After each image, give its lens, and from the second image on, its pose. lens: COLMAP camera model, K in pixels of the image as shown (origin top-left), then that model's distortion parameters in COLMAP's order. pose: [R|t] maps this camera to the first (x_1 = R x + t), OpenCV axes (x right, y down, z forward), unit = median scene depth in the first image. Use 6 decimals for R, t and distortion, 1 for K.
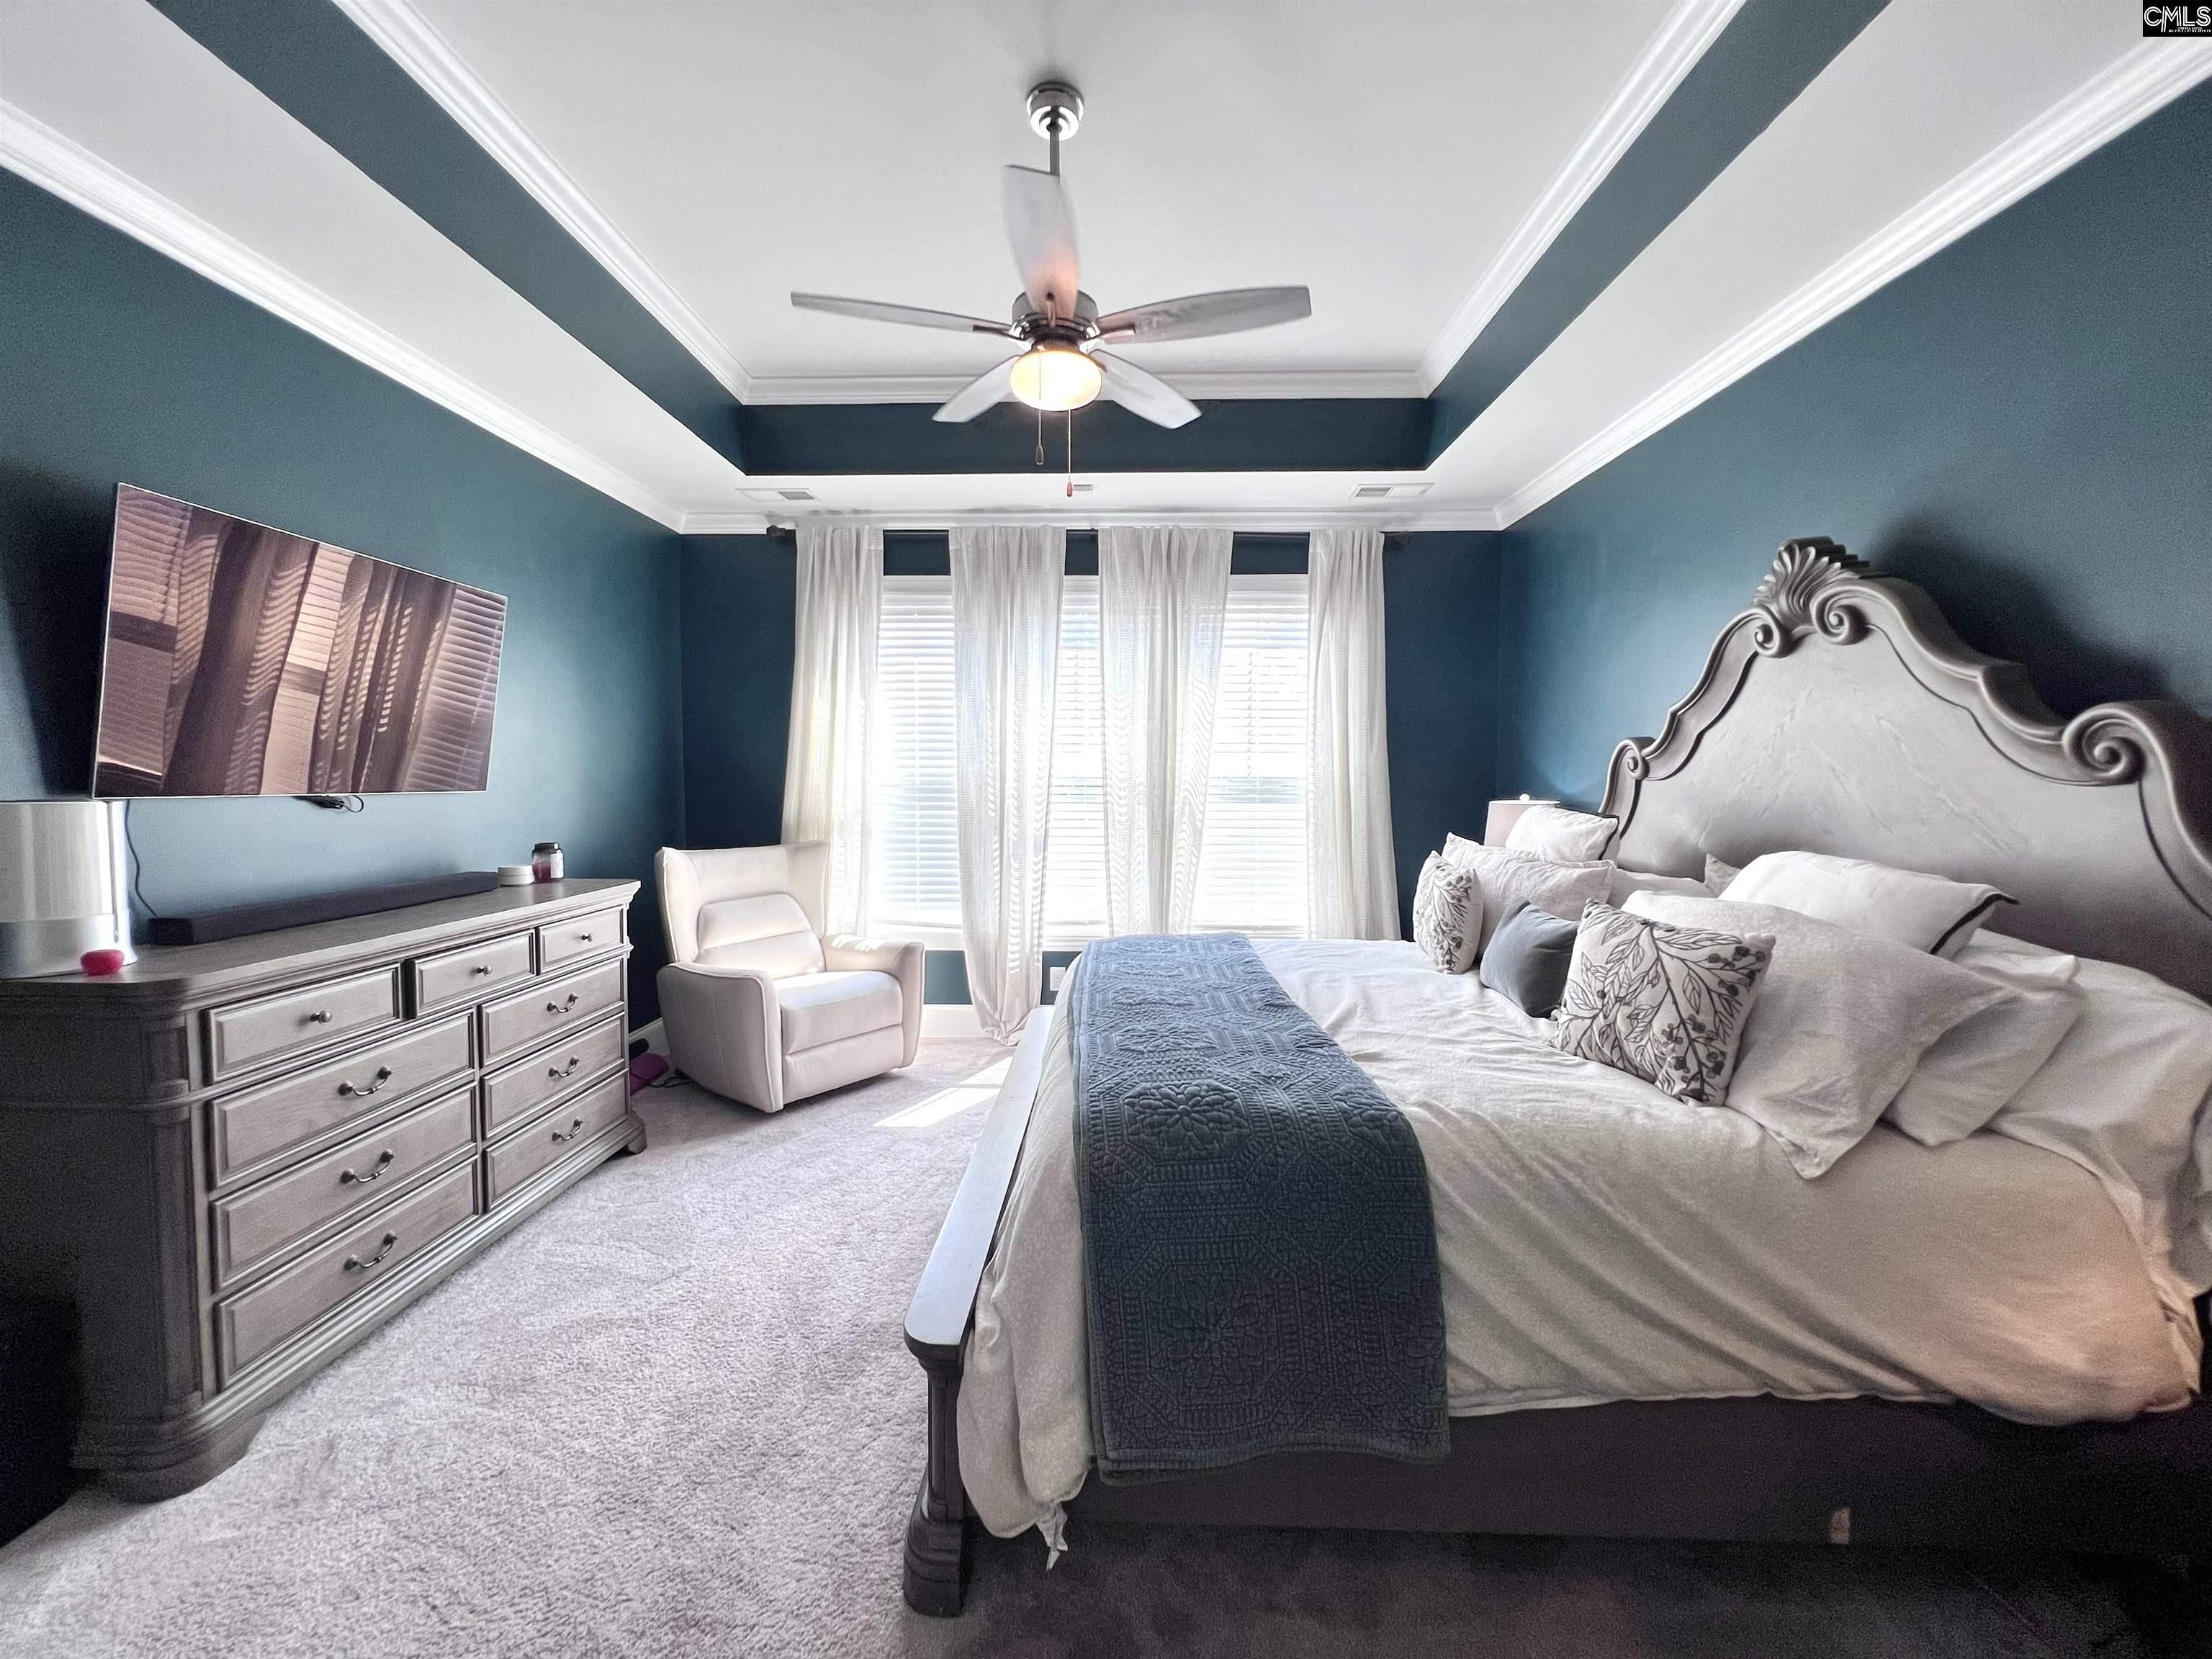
lens RADIAL K [[879.9, 0, 1103.3], [0, 879.9, 827.6], [0, 0, 1]] dist [-0.004197, 0.000647]
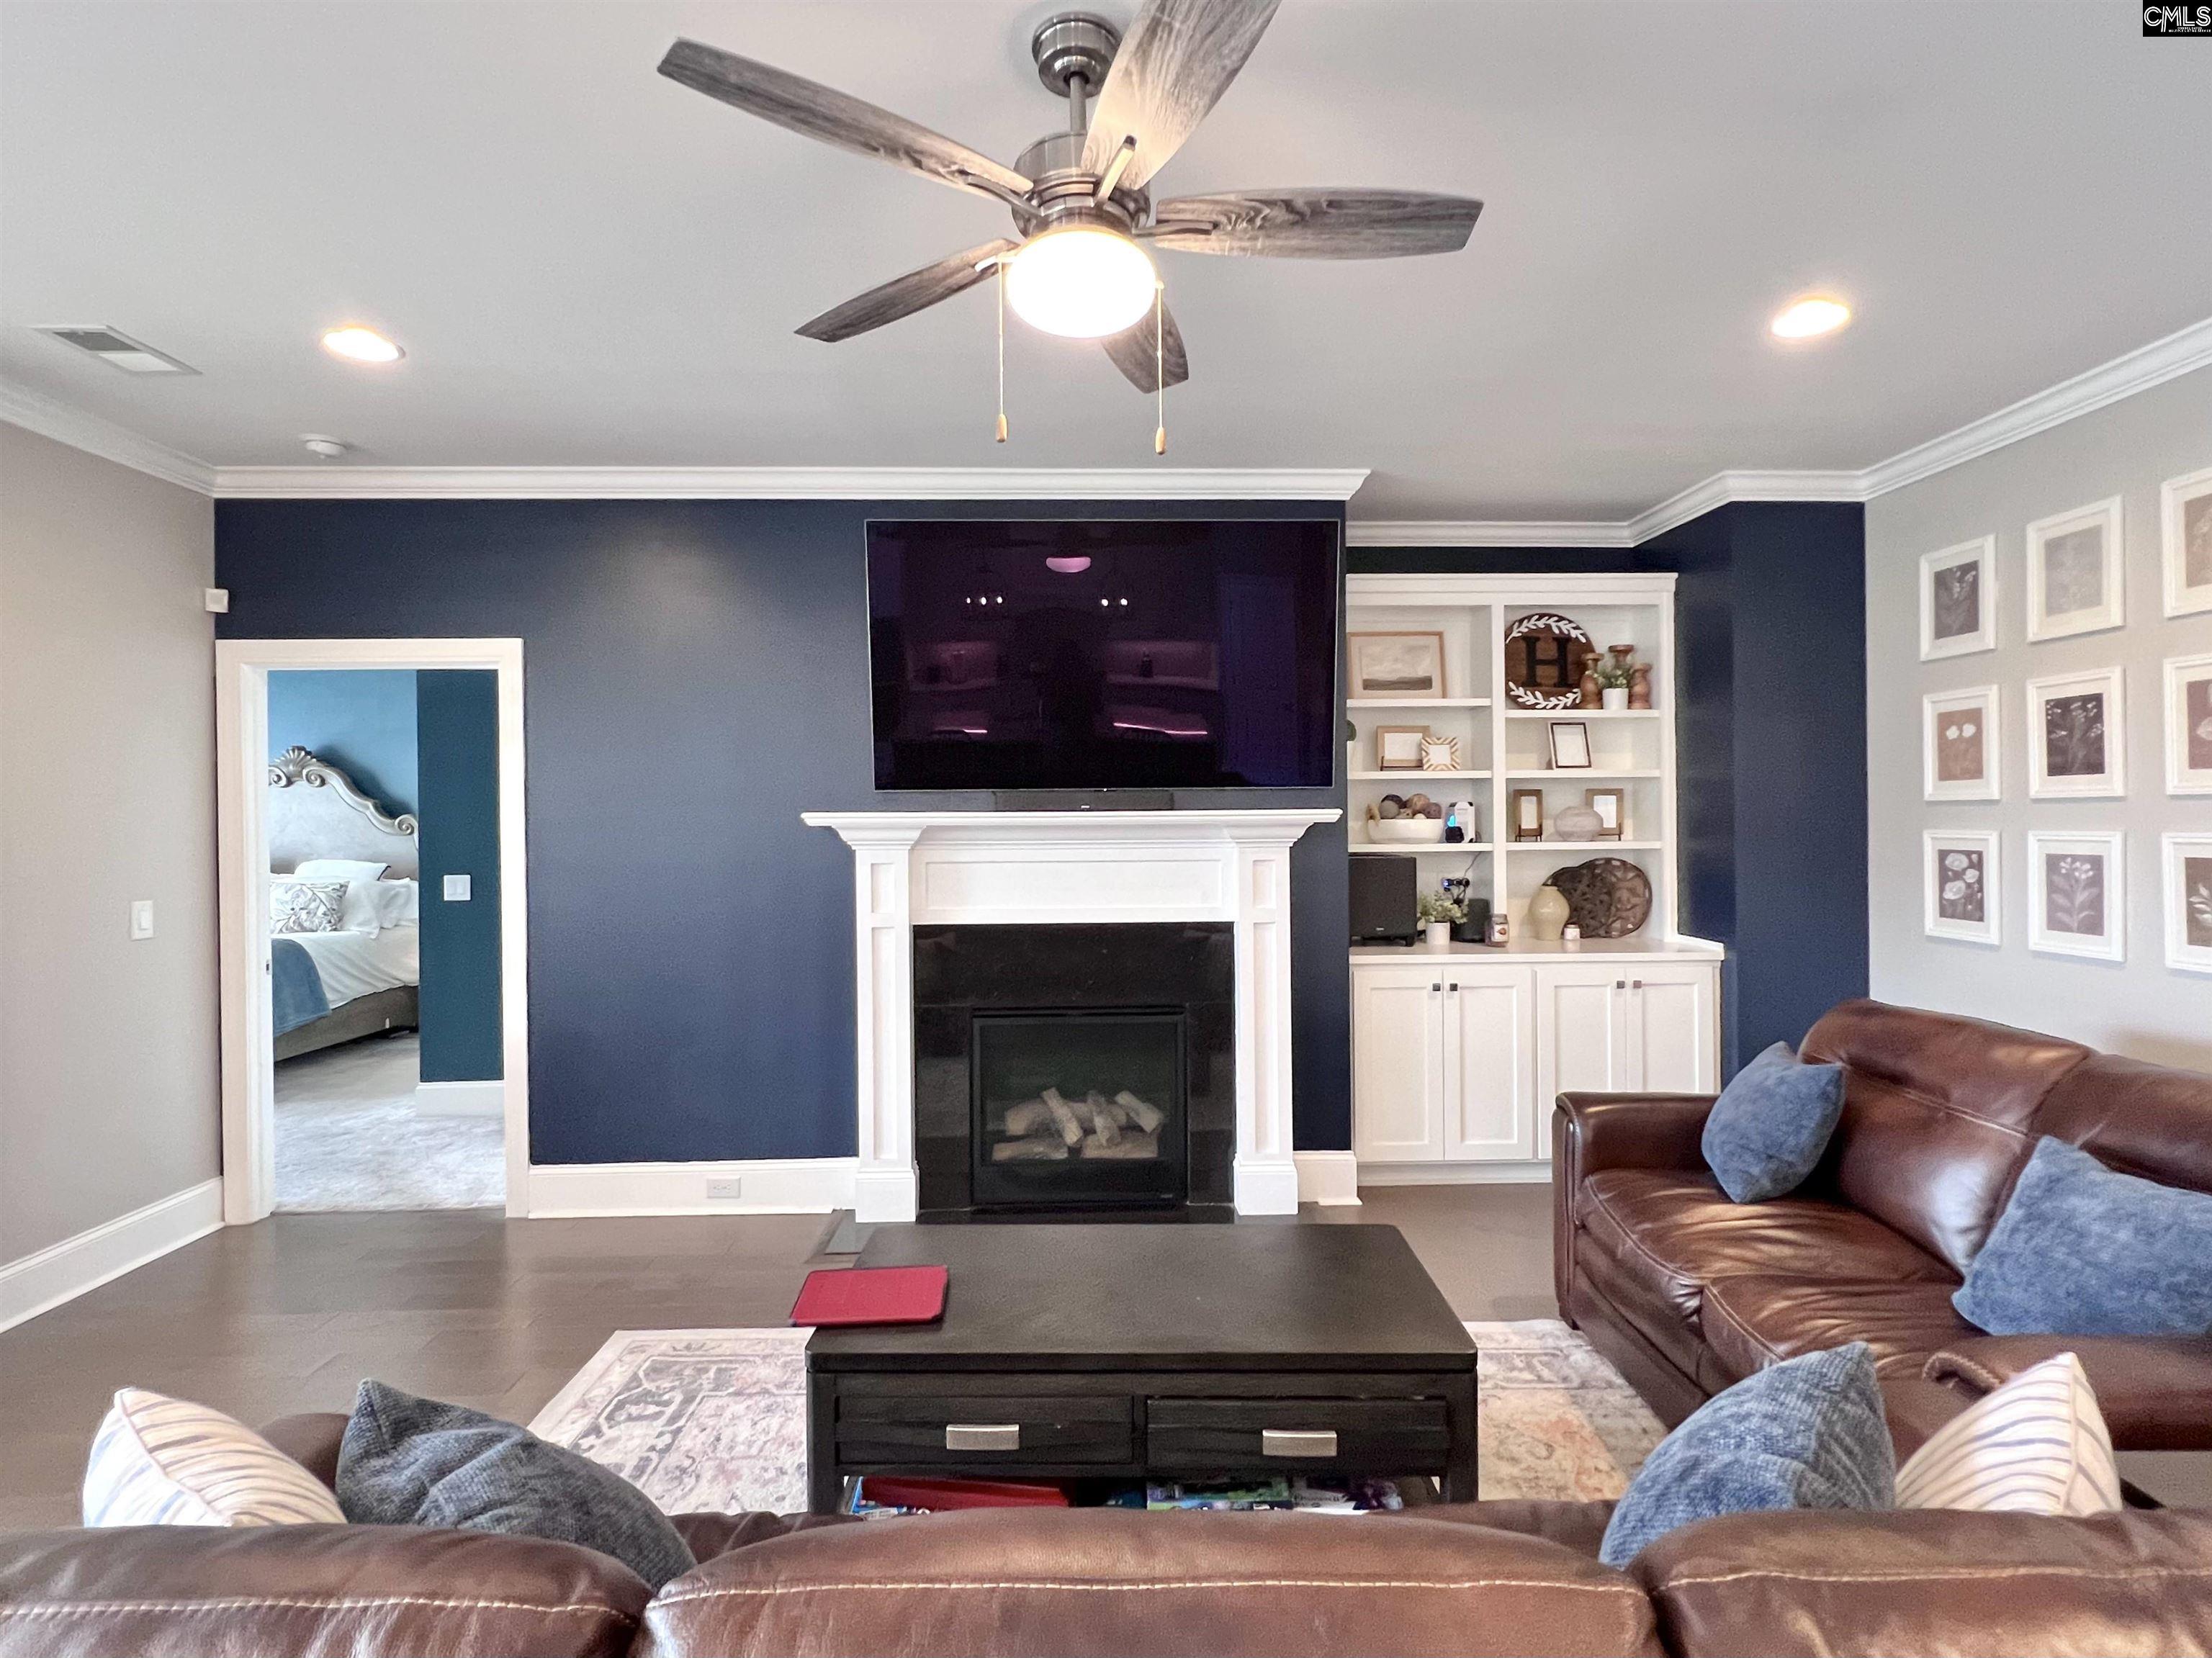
lens RADIAL K [[1024.1, 0, 1106.9], [0, 1024.1, 818.8], [0, 0, 1]] dist [-0.009470, 0.001067]
pose [[-0.061363, -0.007441, 0.998088, -3.247907], [0.062343, 0.997991, 0.011274, 0.017489], [-0.996167, 0.062916, -0.060776, -1.664245]]
